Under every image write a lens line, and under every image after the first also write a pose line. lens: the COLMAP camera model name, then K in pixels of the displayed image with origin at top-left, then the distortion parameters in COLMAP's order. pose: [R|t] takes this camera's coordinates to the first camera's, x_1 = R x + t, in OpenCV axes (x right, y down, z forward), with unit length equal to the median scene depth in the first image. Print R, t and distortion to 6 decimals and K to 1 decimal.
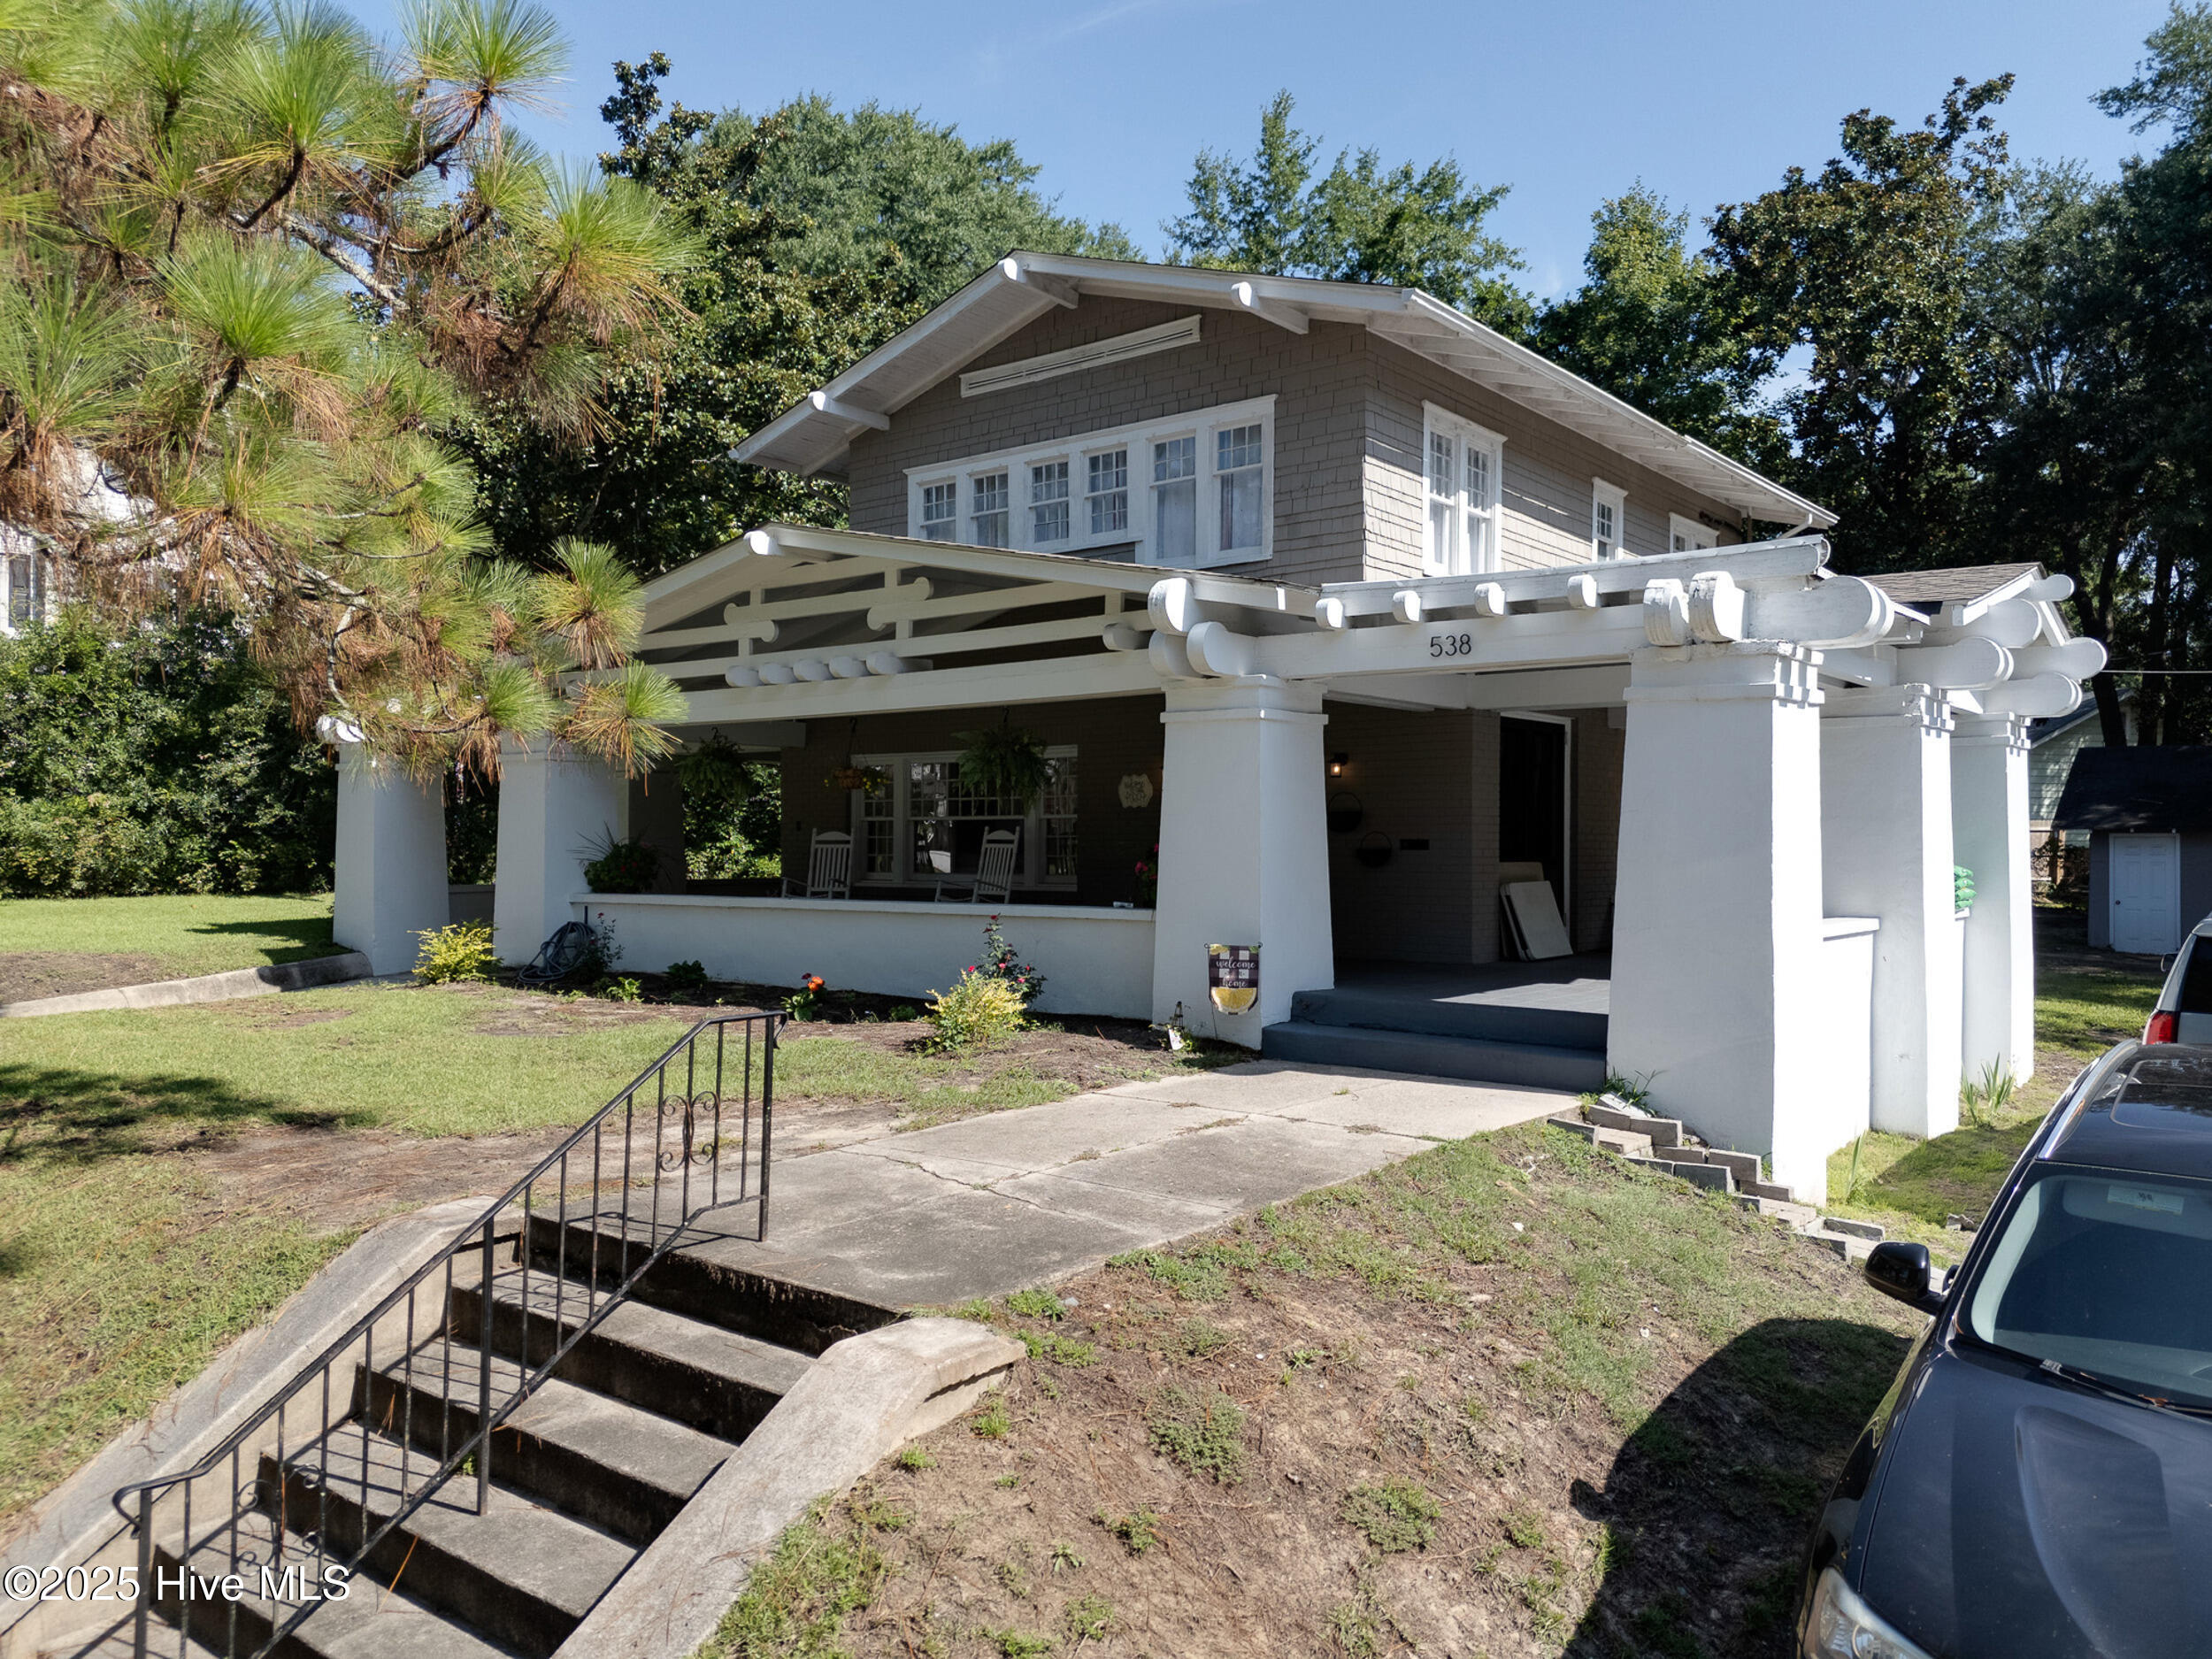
lens RADIAL K [[1630.2, 0, 1106.0], [0, 1630.2, 829.5], [0, 0, 1]] dist [0.085707, -0.056859]
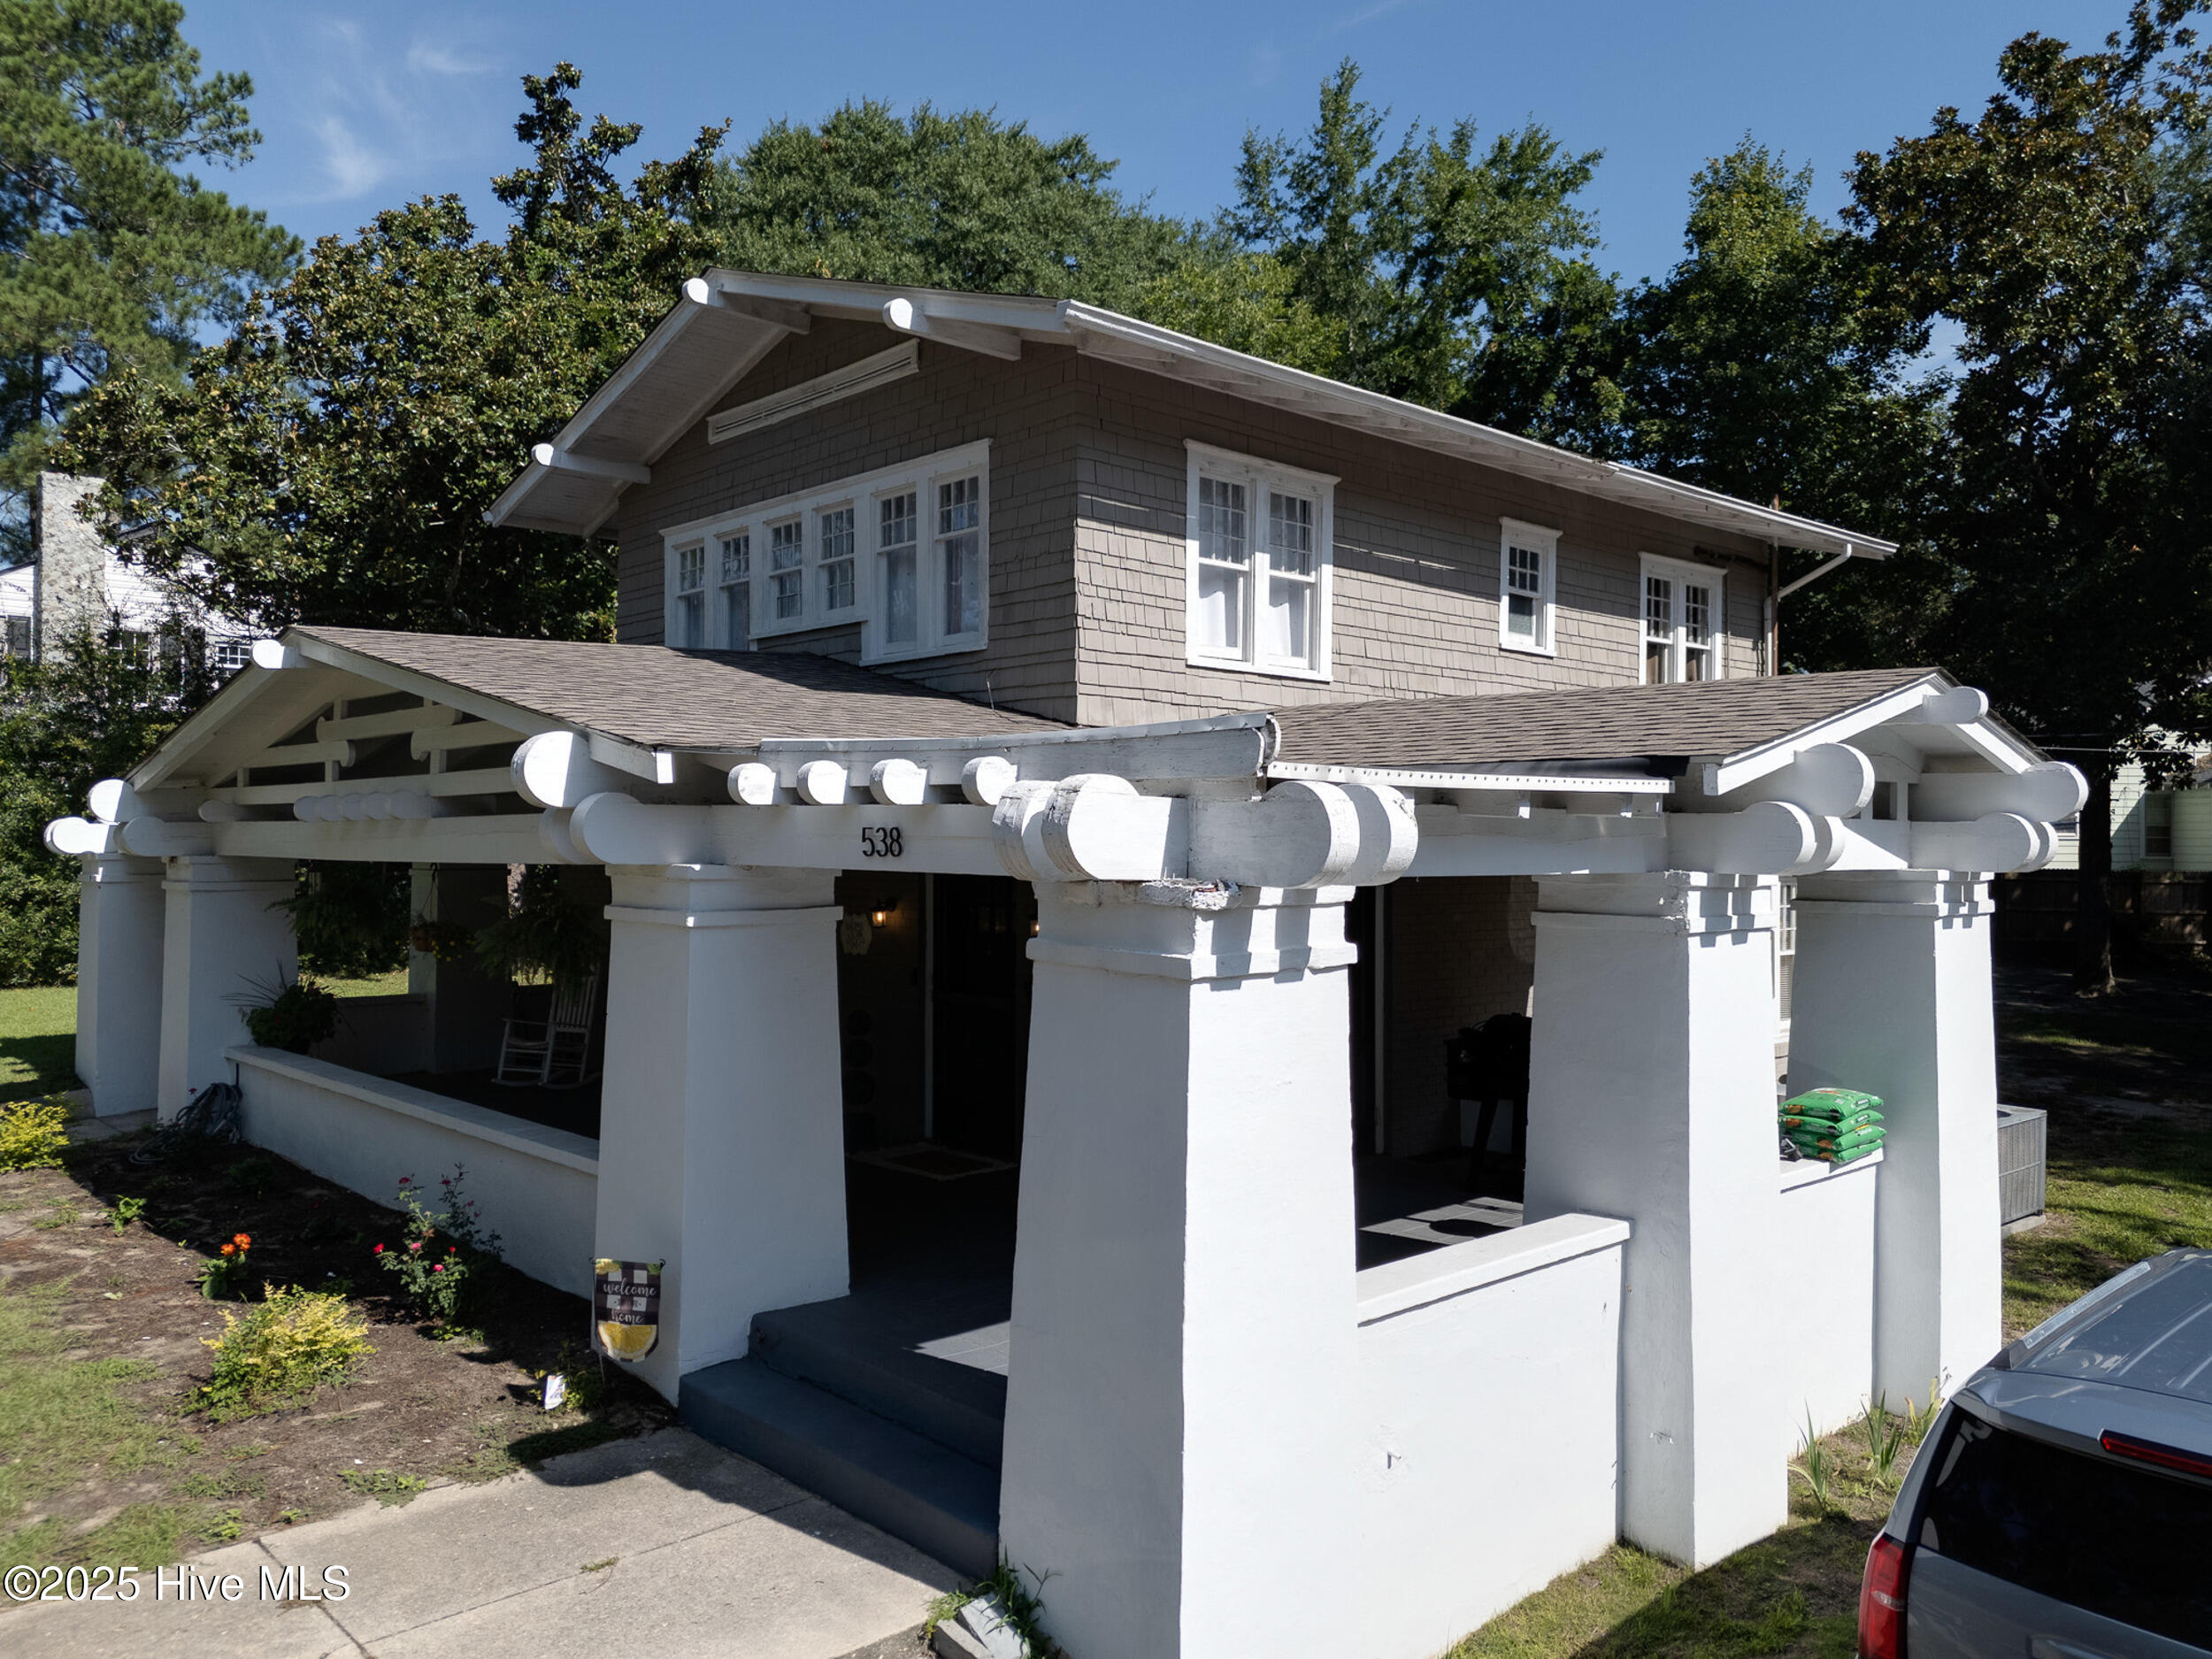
lens RADIAL K [[1630.2, 0, 1106.0], [0, 1630.2, 829.5], [0, 0, 1]] dist [0.085707, -0.056859]
pose [[0.989184, -0.001511, -0.146673, 0.182373], [0.001716, 0.999998, 0.001268, -0.053986], [0.146671, -0.001506, 0.989184, 0.160070]]
